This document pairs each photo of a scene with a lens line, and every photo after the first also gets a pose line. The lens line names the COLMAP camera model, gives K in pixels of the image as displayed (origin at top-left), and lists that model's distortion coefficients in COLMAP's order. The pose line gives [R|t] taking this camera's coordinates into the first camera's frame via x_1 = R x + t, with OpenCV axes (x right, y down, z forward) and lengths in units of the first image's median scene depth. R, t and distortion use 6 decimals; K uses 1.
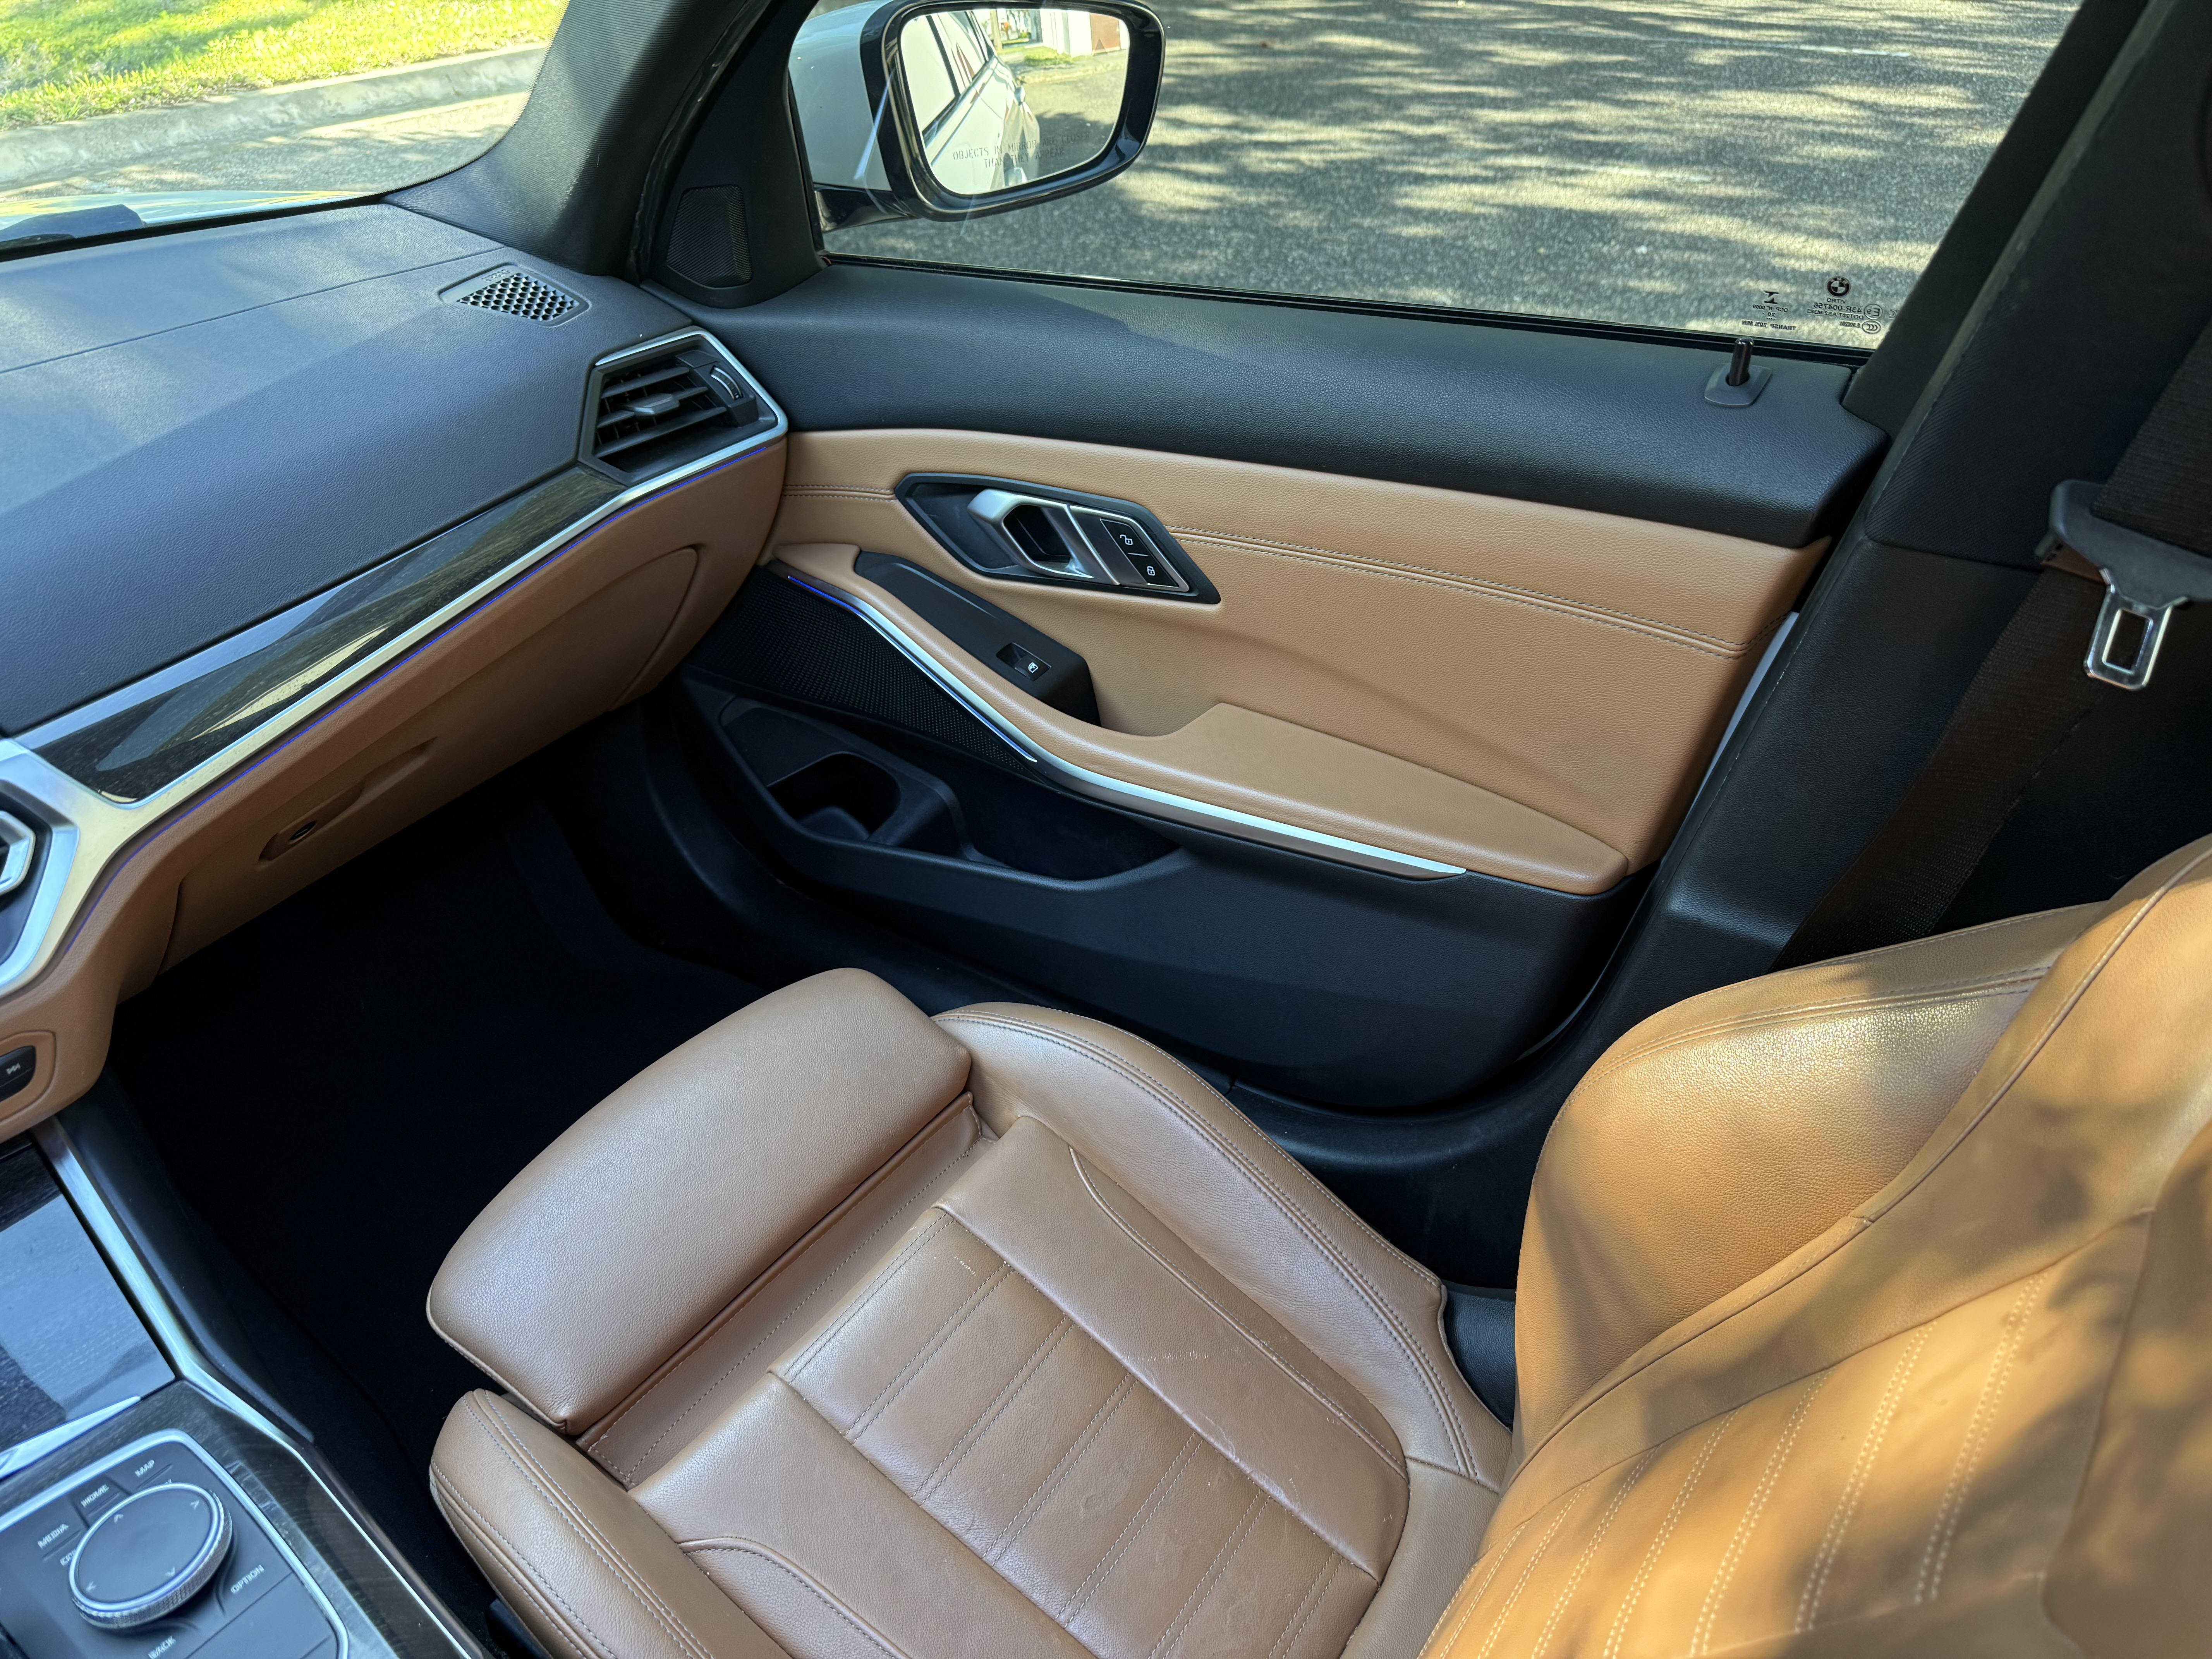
lens RADIAL K [[1584.7, 0, 1106.6], [0, 1584.7, 838.8], [0, 0, 1]] dist [0.027025, -0.062358]
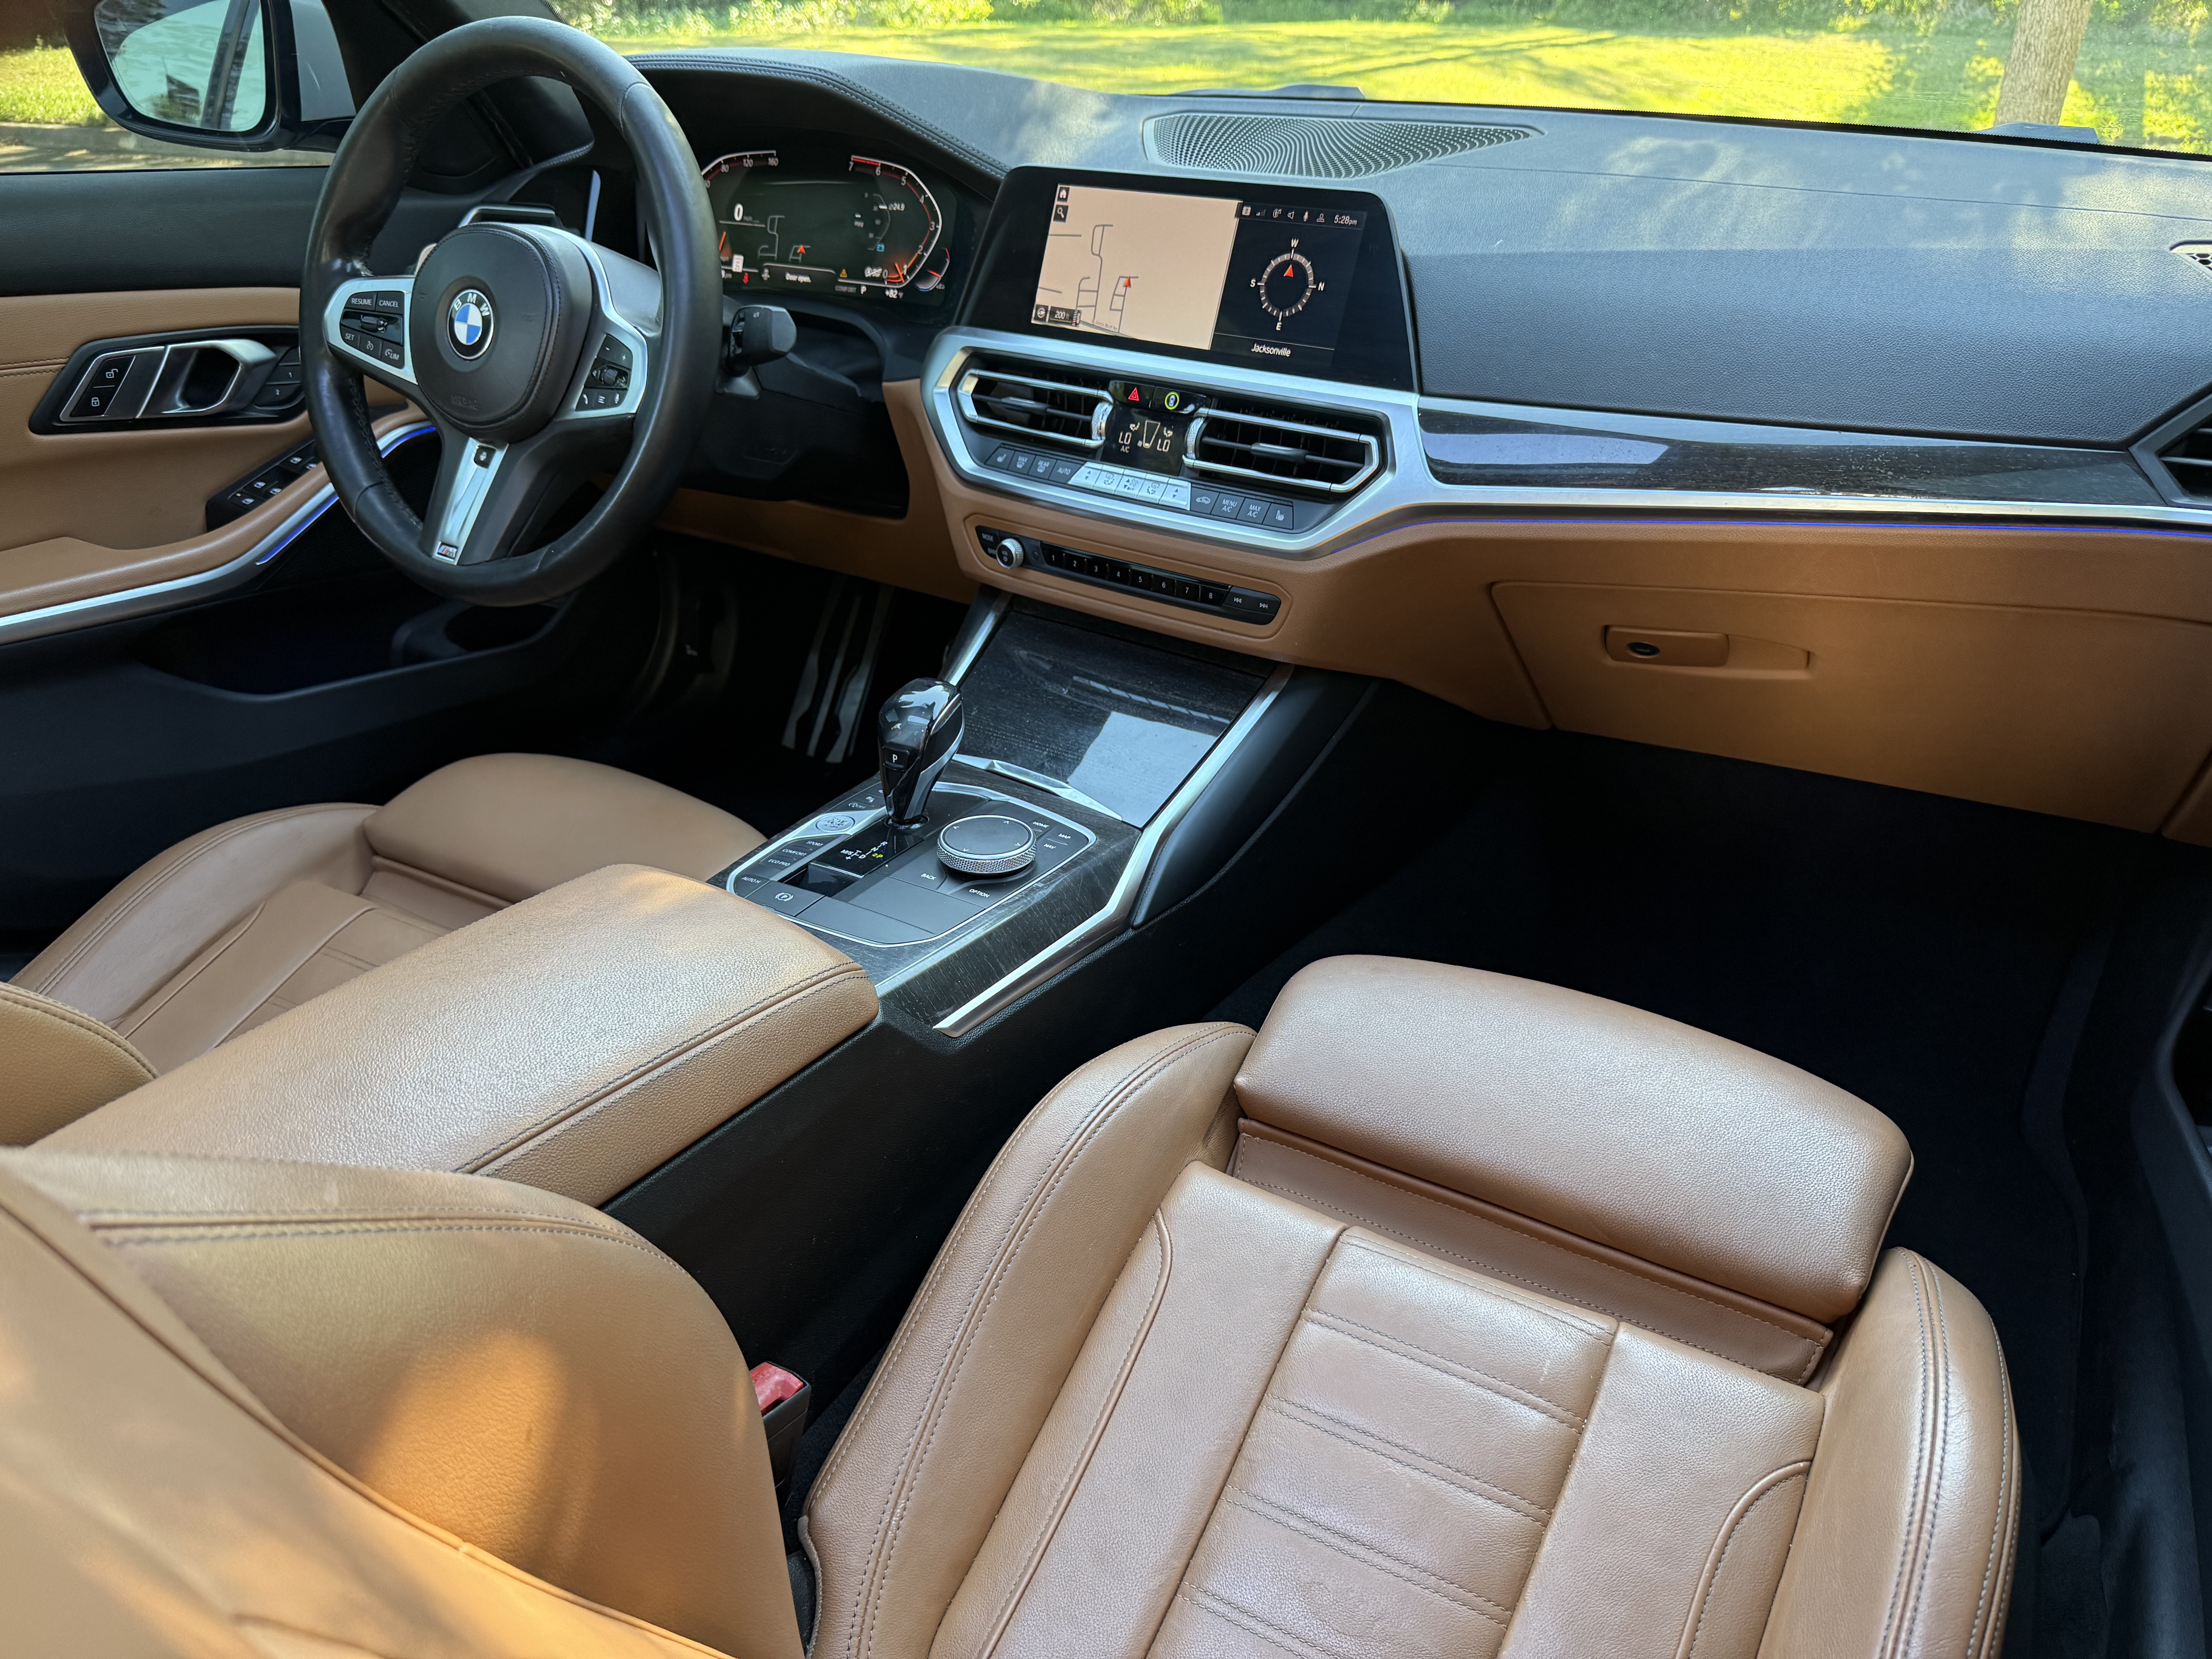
lens RADIAL K [[1550.6, 0, 1111.7], [0, 1550.6, 852.6], [0, 0, 1]] dist [0.109952, -0.165891]
pose [[0.097424, 0.499691, -0.860707, 0.400455], [-0.564714, 0.739877, 0.365622, -0.081370], [0.819516, 0.450433, 0.354264, 0.368485]]
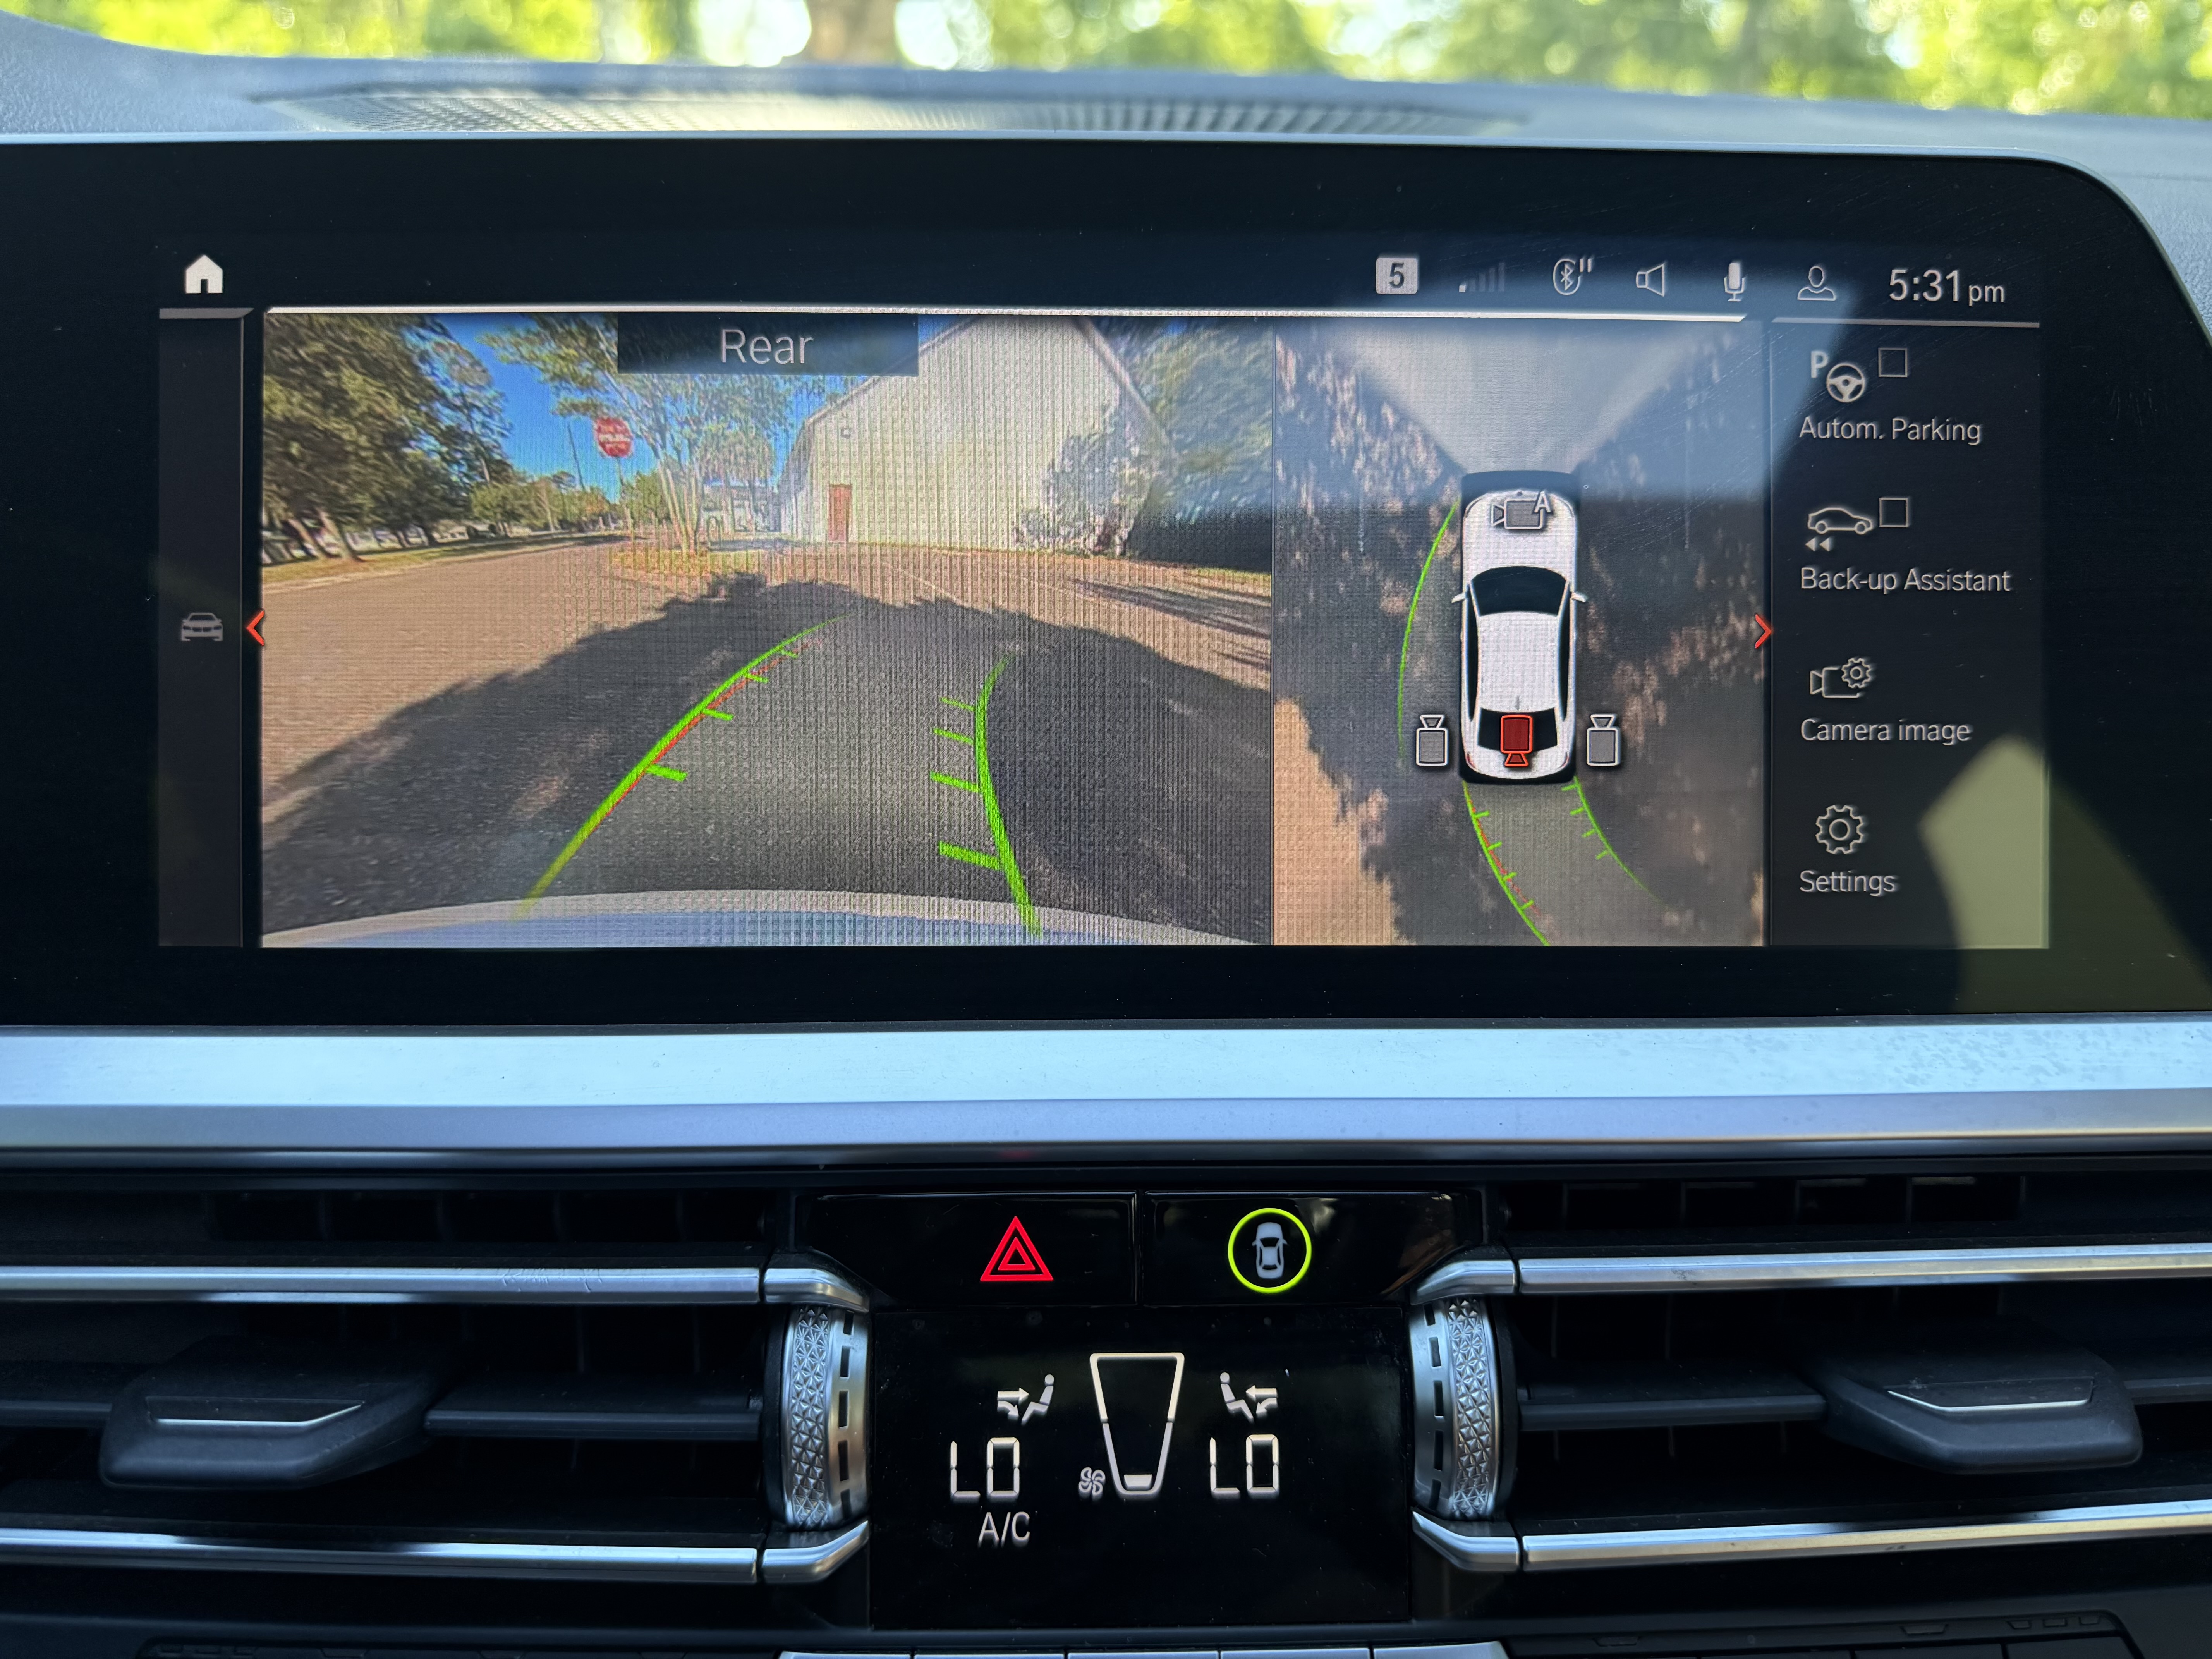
lens RADIAL K [[1652.8, 0, 1087.4], [0, 1652.8, 857.1], [0, 0, 1]] dist [0.095413, -0.214339]
pose [[0.697588, 0.276762, -0.660888, -0.495522], [-0.422819, 0.903669, -0.067867, 0.028440], [0.578441, 0.326779, 0.747409, 0.449270]]
